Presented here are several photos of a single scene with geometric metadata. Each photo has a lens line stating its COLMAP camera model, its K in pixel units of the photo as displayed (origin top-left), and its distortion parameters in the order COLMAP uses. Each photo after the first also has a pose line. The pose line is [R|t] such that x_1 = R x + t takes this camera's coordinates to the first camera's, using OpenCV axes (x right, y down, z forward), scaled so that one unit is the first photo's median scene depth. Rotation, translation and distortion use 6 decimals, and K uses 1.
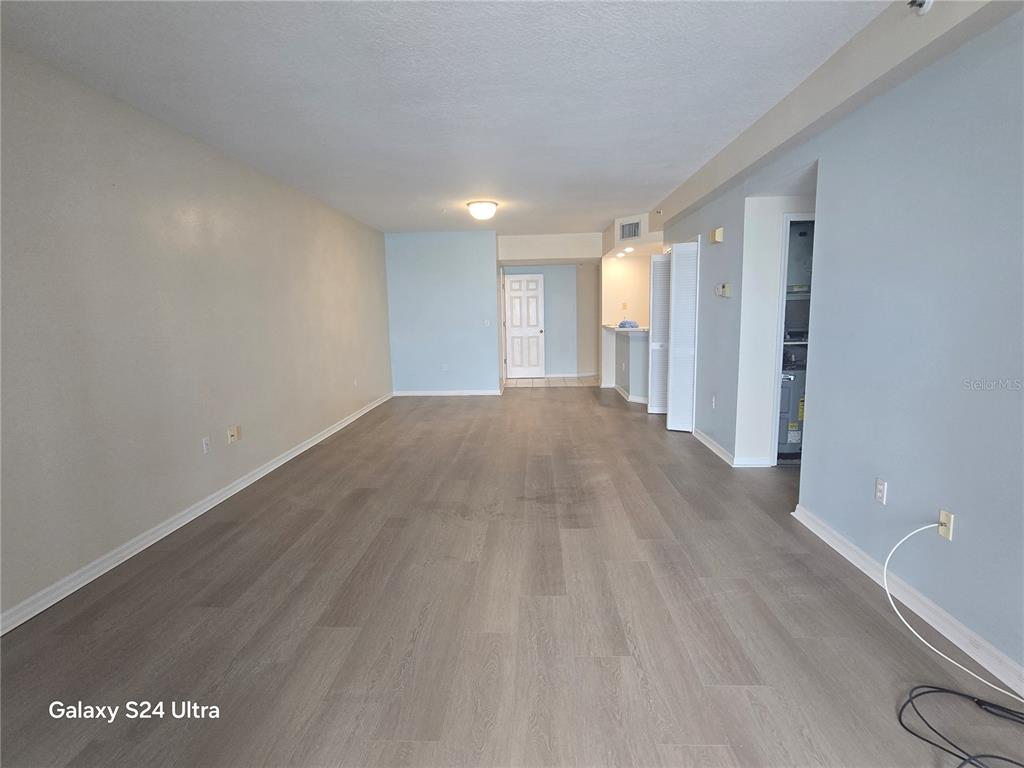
lens RADIAL K [[496.7, 0, 512.0], [0, 496.7, 384.0], [0, 0, 1]] dist [-0.001719, 0.000008]
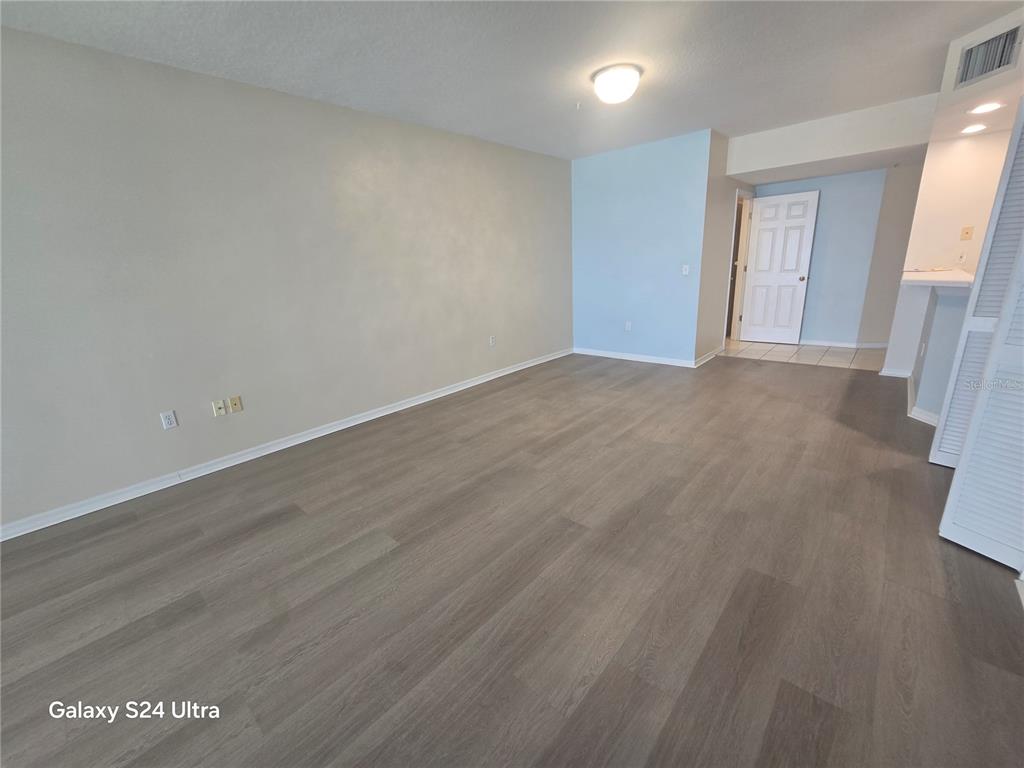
lens RADIAL K [[414.0, 0, 512.0], [0, 414.0, 384.0], [0, 0, 1]] dist [0.001435, 0.000265]
pose [[0.778100, 0.157315, -0.608121, 0.143521], [-0.057922, 0.981975, 0.179916, -0.049109], [0.625464, -0.104770, 0.773187, 0.330032]]
